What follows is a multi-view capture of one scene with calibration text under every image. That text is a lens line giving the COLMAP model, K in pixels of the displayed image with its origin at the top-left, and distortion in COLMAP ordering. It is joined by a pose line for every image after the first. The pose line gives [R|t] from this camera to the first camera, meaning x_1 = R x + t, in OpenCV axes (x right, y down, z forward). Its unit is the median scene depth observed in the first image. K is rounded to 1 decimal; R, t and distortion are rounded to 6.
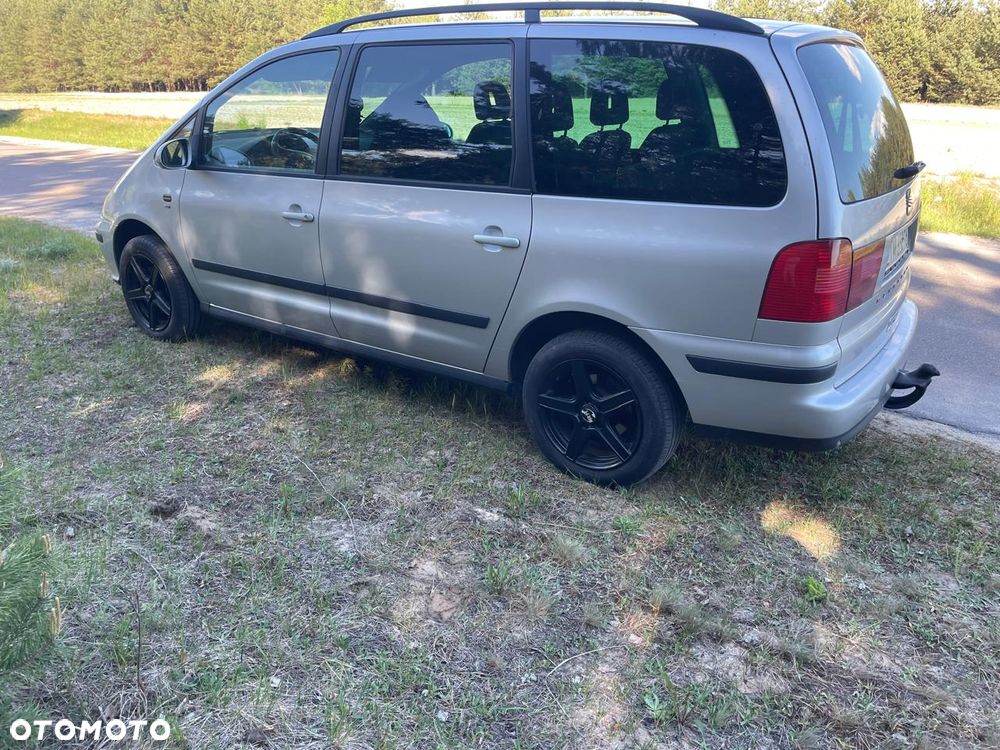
lens RADIAL K [[763.3, 0, 500.4], [0, 763.3, 368.0], [0, 0, 1]] dist [0.084990, -0.110789]
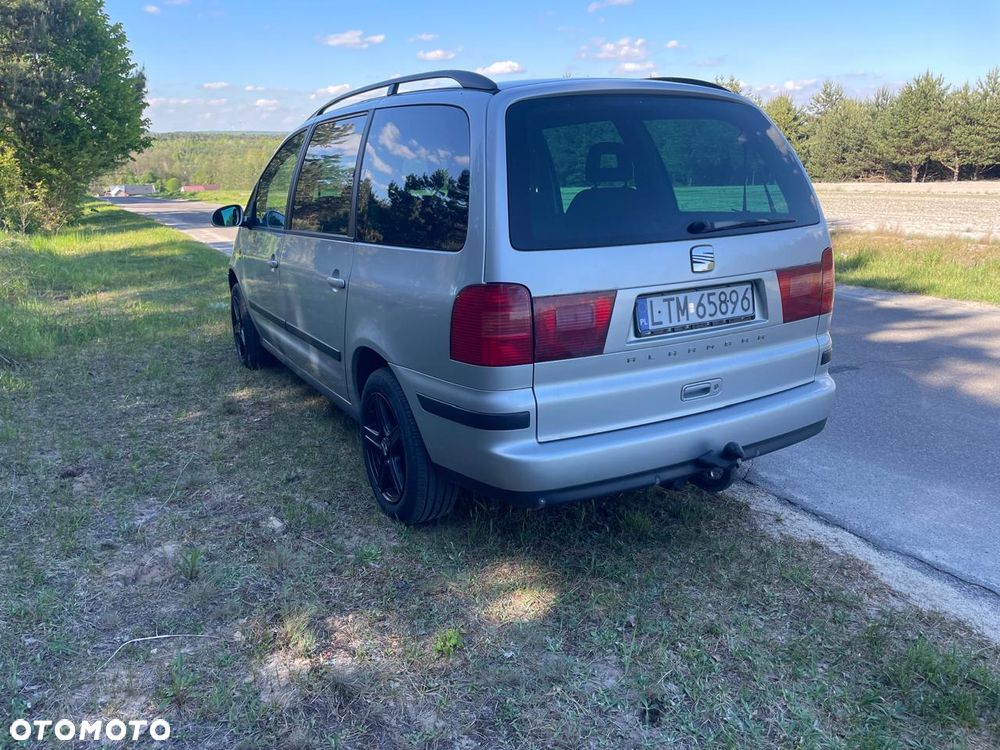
lens RADIAL K [[763.3, 0, 500.4], [0, 763.3, 368.0], [0, 0, 1]] dist [0.084990, -0.110789]
pose [[0.901000, 0.087870, -0.424827, 0.697931], [-0.134465, 0.987610, -0.080909, 0.016999], [0.412454, 0.130023, 0.901652, 0.103494]]
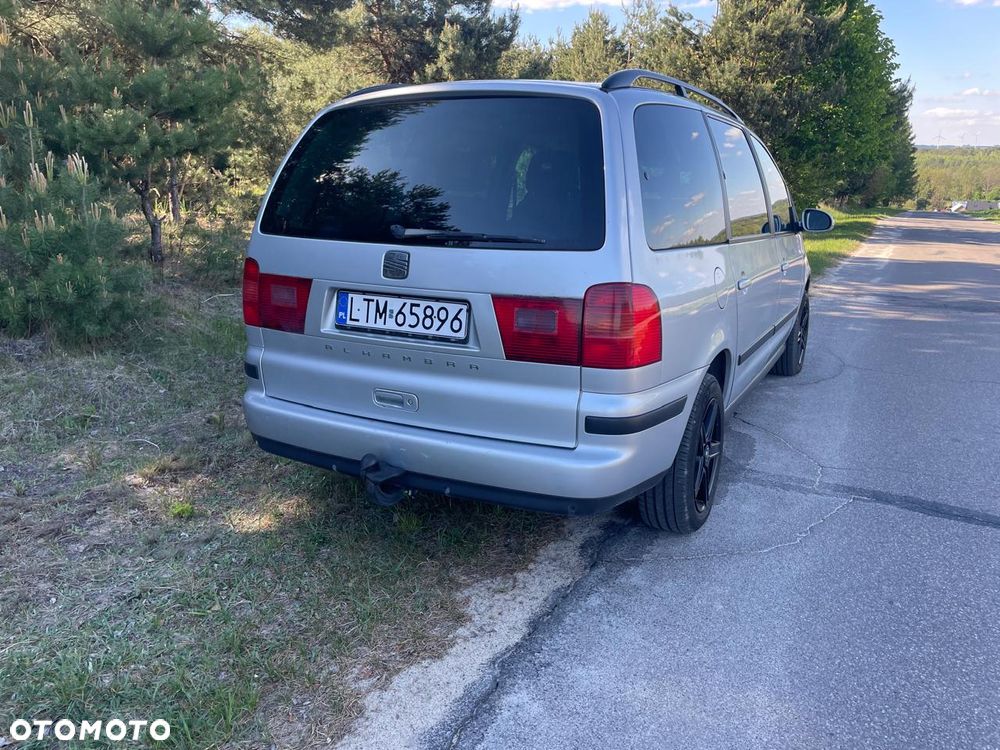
lens RADIAL K [[763.3, 0, 500.4], [0, 763.3, 368.0], [0, 0, 1]] dist [0.084990, -0.110789]
pose [[0.133014, 0.231112, -0.963792, 1.400884], [-0.374814, 0.911944, 0.166950, -0.294630], [0.917508, 0.339036, 0.207925, 0.953066]]
